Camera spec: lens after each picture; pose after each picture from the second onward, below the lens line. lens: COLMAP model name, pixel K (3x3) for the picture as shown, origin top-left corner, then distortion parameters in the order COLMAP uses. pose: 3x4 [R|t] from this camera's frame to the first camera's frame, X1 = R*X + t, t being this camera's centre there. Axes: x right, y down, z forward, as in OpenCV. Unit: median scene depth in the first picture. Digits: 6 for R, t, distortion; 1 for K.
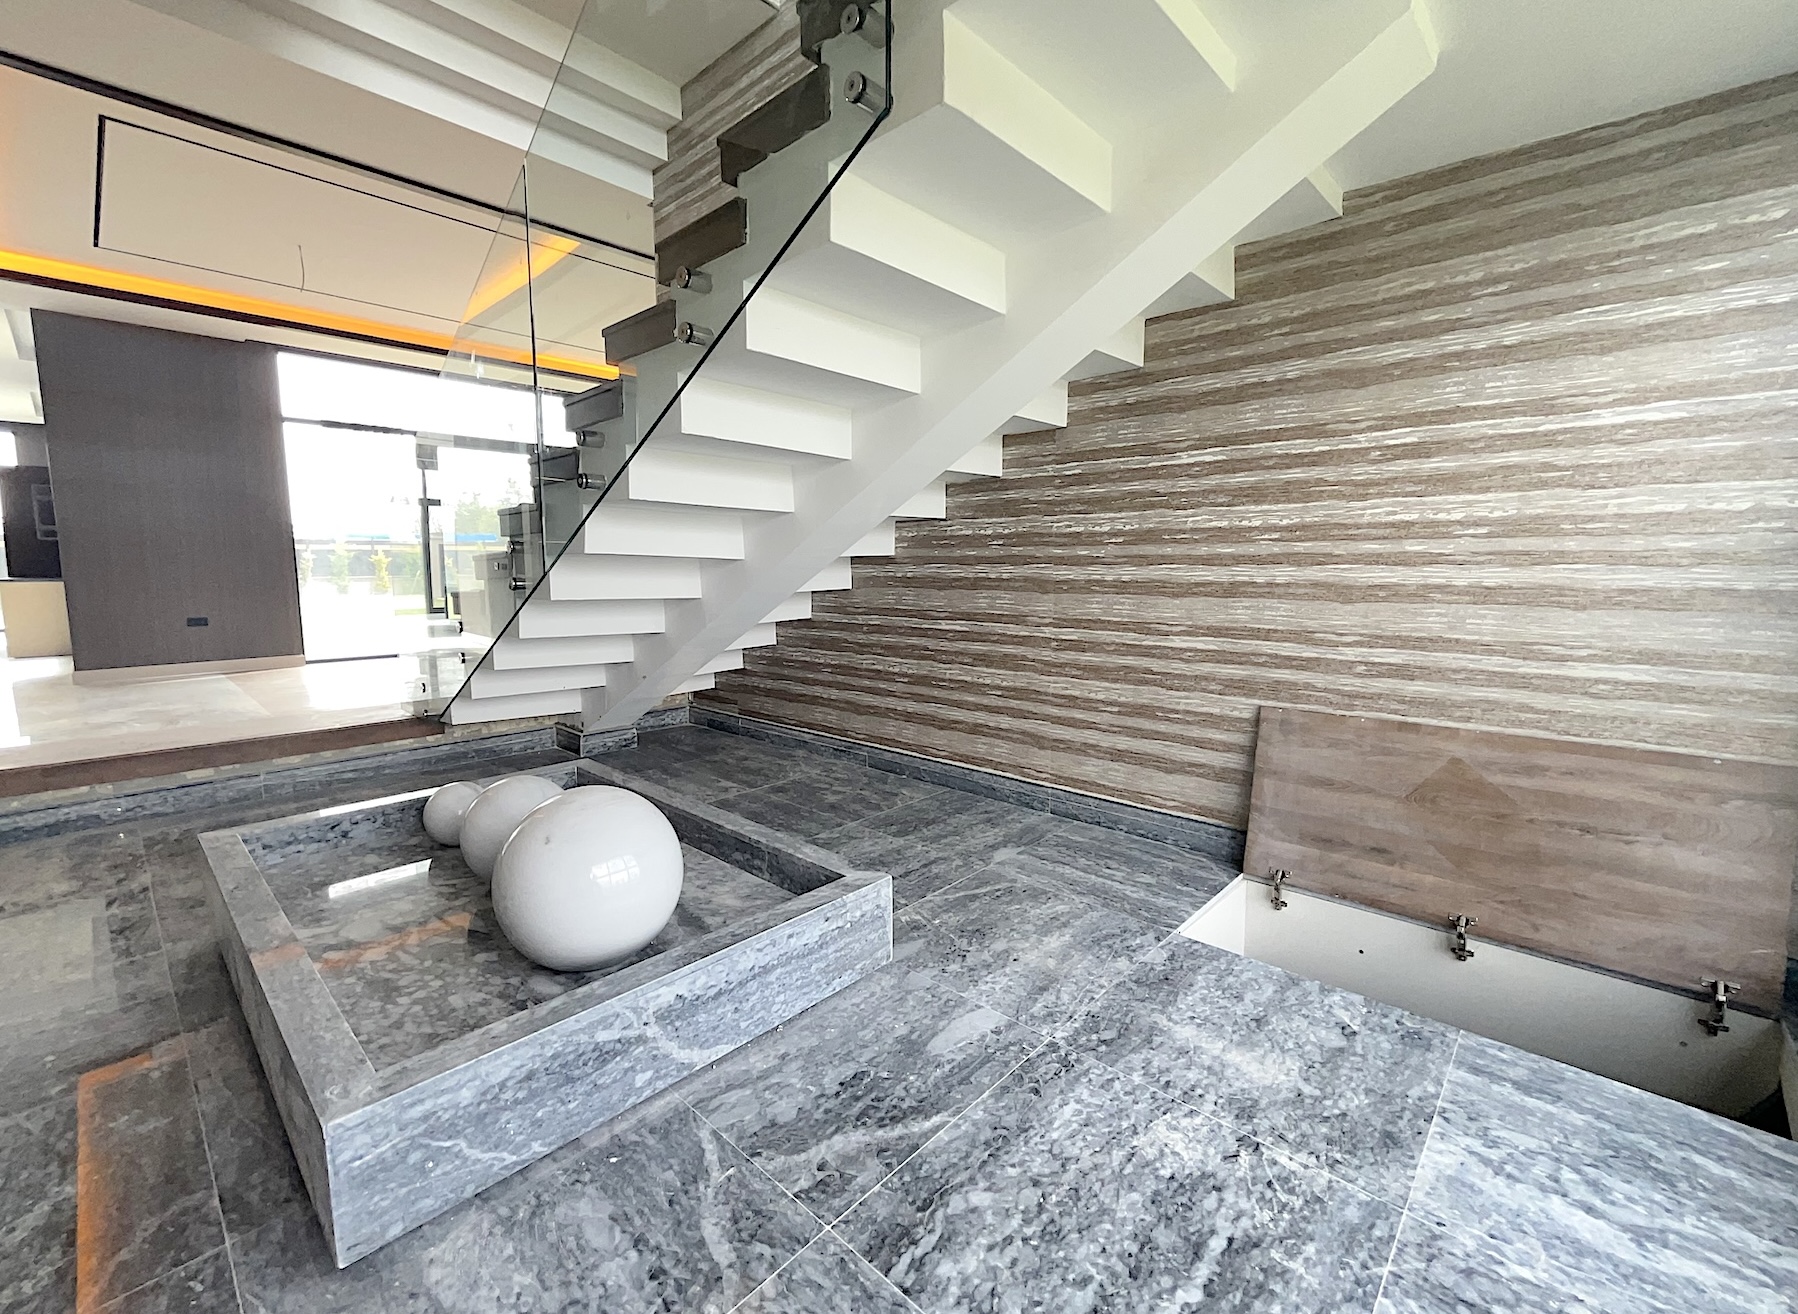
lens RADIAL K [[757.5, 0, 898.4], [0, 757.5, 655.6], [0, 0, 1]] dist [0.000545, -0.000137]
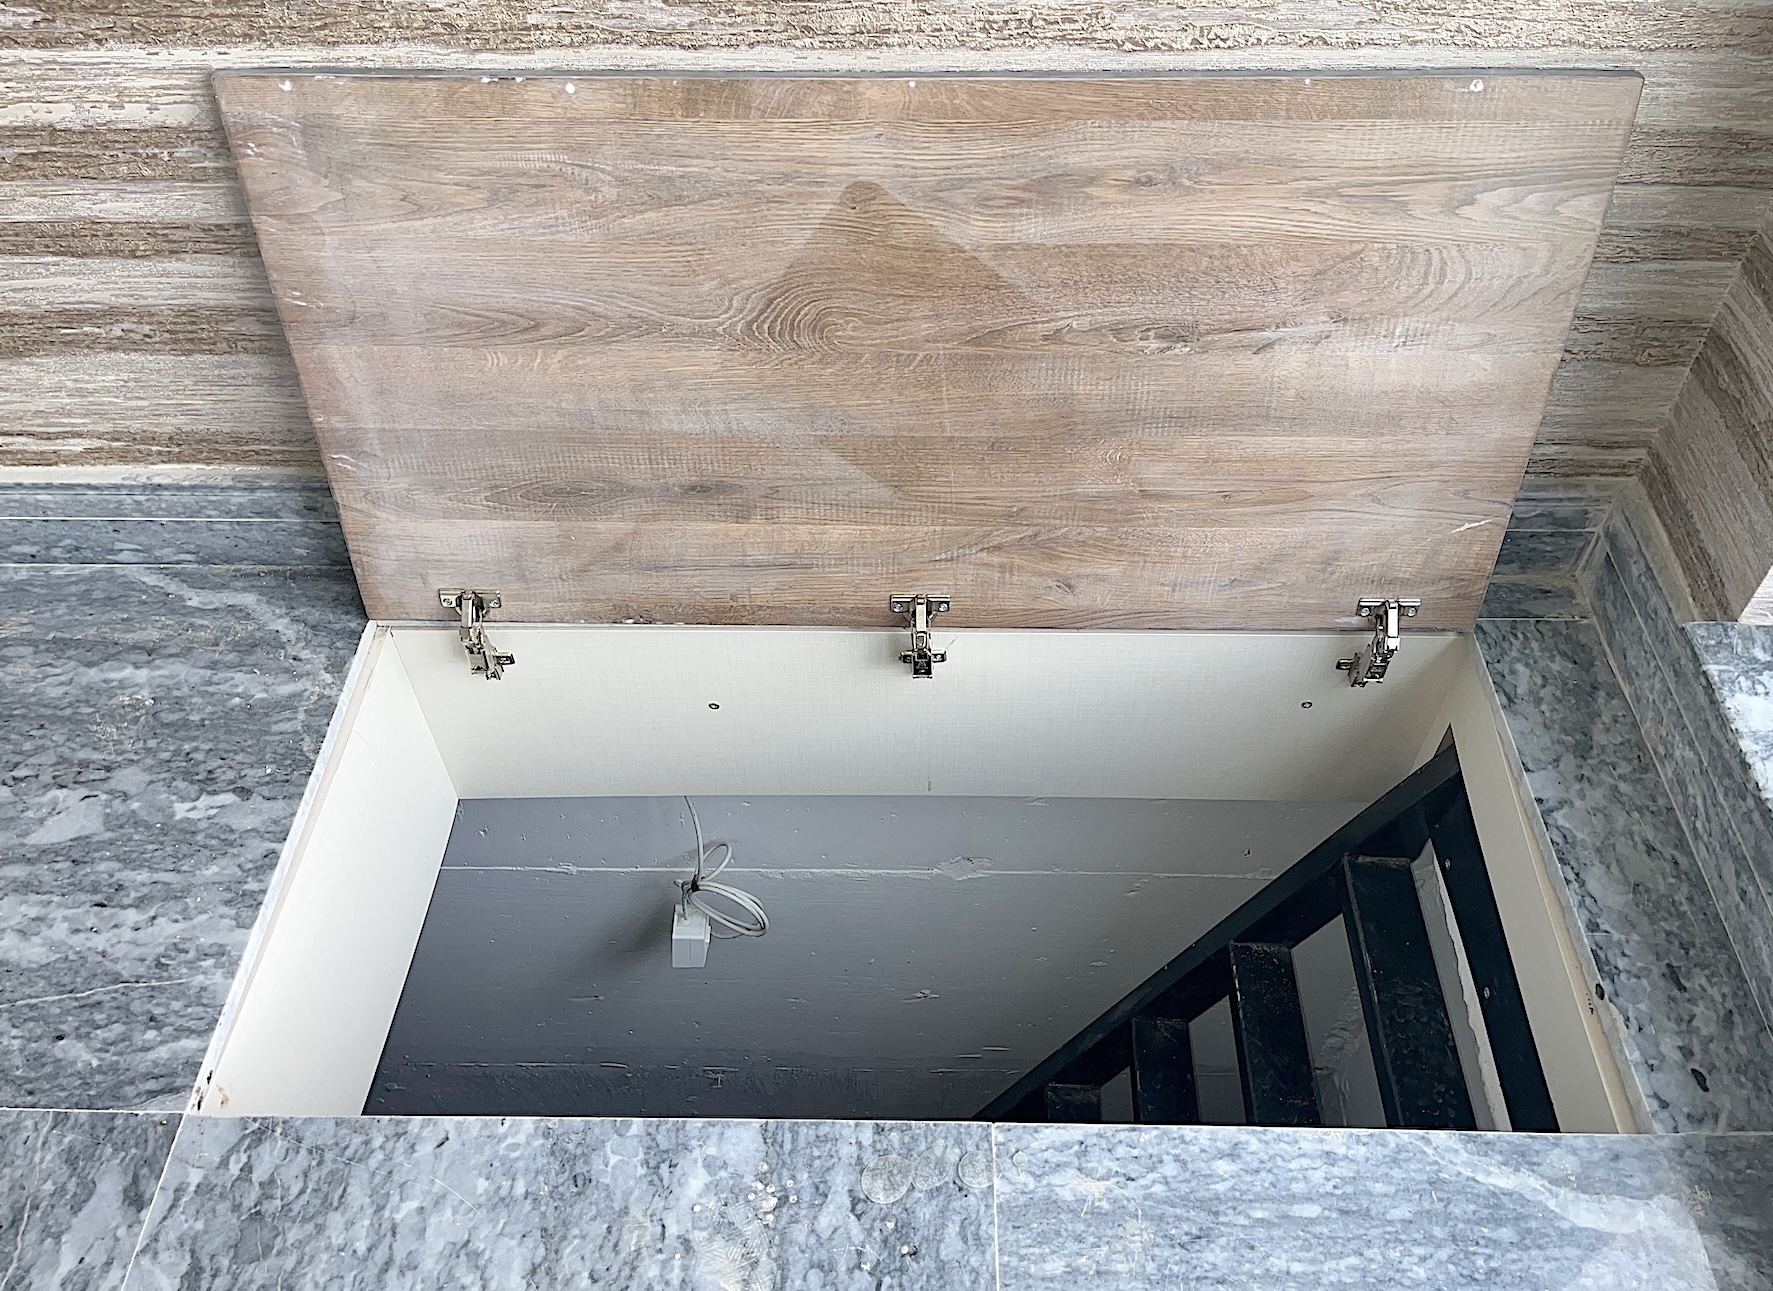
lens RADIAL K [[1394.7, 0, 891.6], [0, 1394.7, 646.3], [0, 0, 1]] dist [0.045062, -0.036974]
pose [[0.745420, -0.493428, 0.448194, 0.403798], [0.083141, 0.735933, 0.671930, -0.102599], [-0.661390, -0.463606, 0.589603, 0.577175]]
